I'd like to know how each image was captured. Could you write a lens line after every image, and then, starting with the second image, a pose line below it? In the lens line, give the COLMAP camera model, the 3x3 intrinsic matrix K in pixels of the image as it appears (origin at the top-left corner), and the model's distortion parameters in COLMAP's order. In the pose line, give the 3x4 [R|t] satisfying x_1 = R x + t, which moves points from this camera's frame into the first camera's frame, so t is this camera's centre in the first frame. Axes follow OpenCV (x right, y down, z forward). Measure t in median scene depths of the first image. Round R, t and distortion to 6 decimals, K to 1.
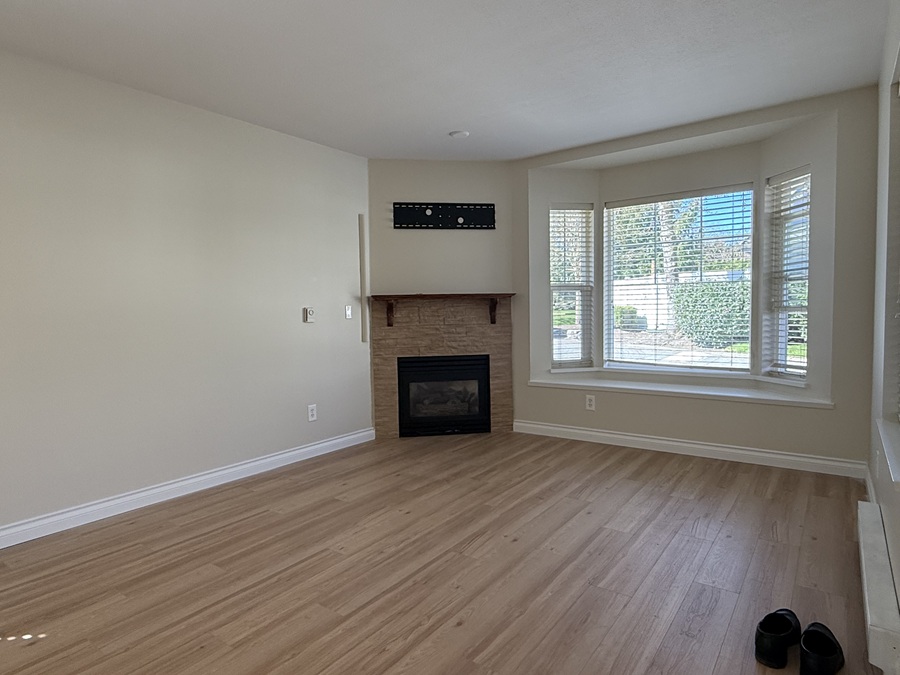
lens RADIAL K [[528.6, 0, 449.2], [0, 528.6, 339.4], [0, 0, 1]] dist [0.000706, -0.001587]
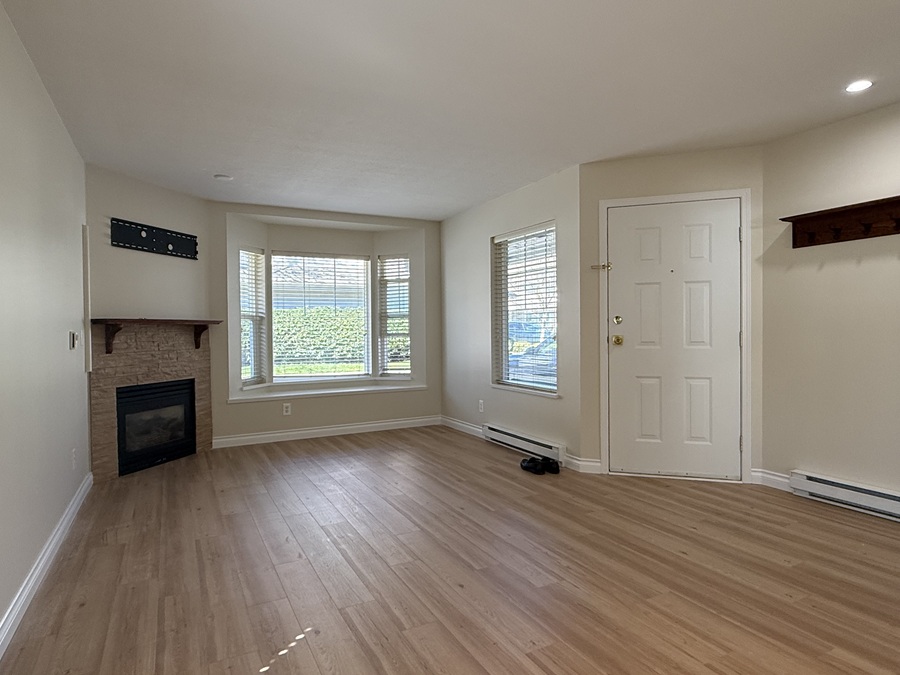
lens RADIAL K [[528.6, 0, 448.7], [0, 528.6, 335.1], [0, 0, 1]] dist [0.000706, -0.001587]
pose [[0.433218, 0.004198, 0.901279, -0.663854], [0.051204, 0.998259, -0.029263, 0.000042], [-0.899834, 0.058826, 0.432249, 0.093351]]
